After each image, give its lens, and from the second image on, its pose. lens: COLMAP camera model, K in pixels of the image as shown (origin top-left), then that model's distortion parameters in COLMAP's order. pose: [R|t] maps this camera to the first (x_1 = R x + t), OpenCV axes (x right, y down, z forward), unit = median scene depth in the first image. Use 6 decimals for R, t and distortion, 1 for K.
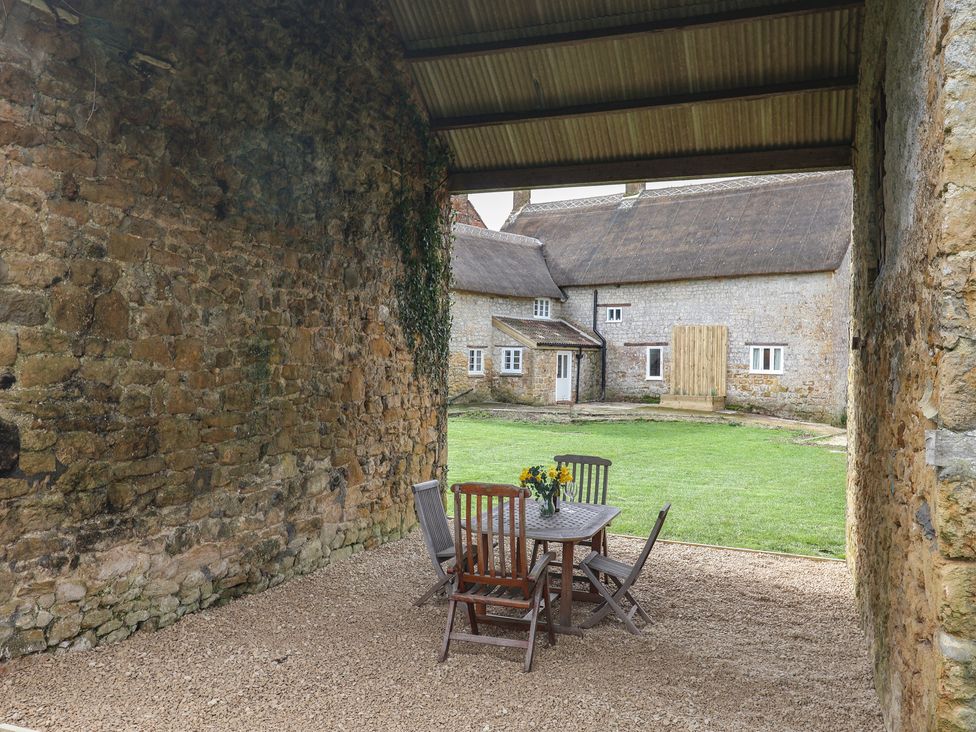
lens RADIAL K [[864.9, 0, 487.1], [0, 864.9, 366.0], [0, 0, 1]] dist [0.000904, -0.001517]
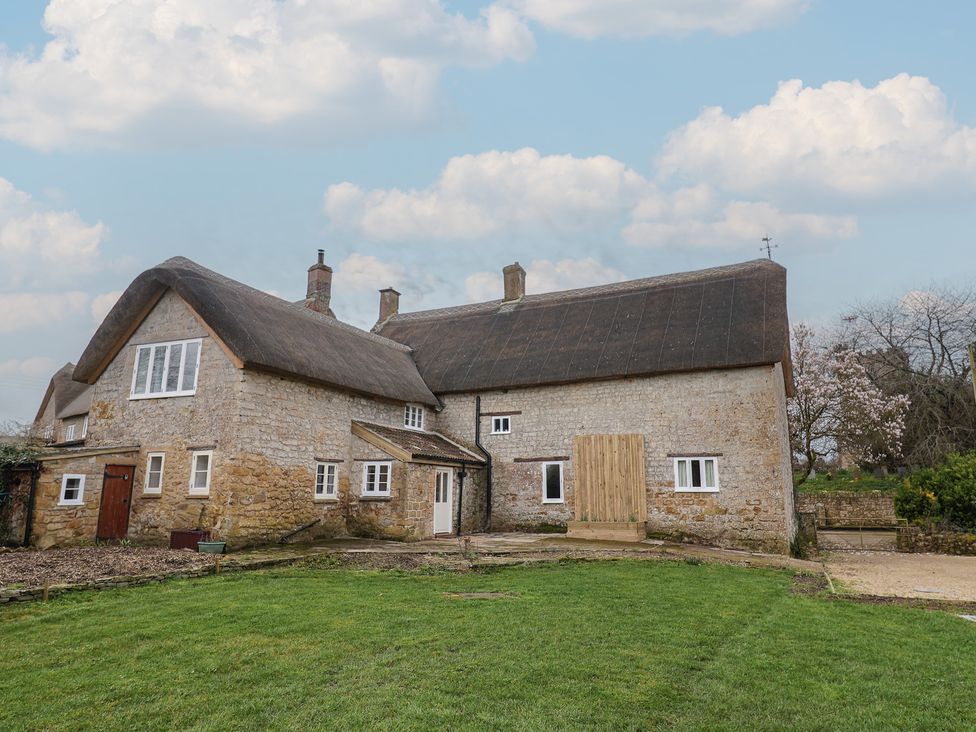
lens RADIAL K [[632.5, 0, 508.8], [0, 632.5, 358.0], [0, 0, 1]] dist [0.001857, -0.013431]
pose [[0.969825, 0.038012, 0.240820, 0.003860], [0.015785, 0.975908, -0.217609, 0.012103], [-0.243290, 0.214844, 0.945860, 0.432290]]
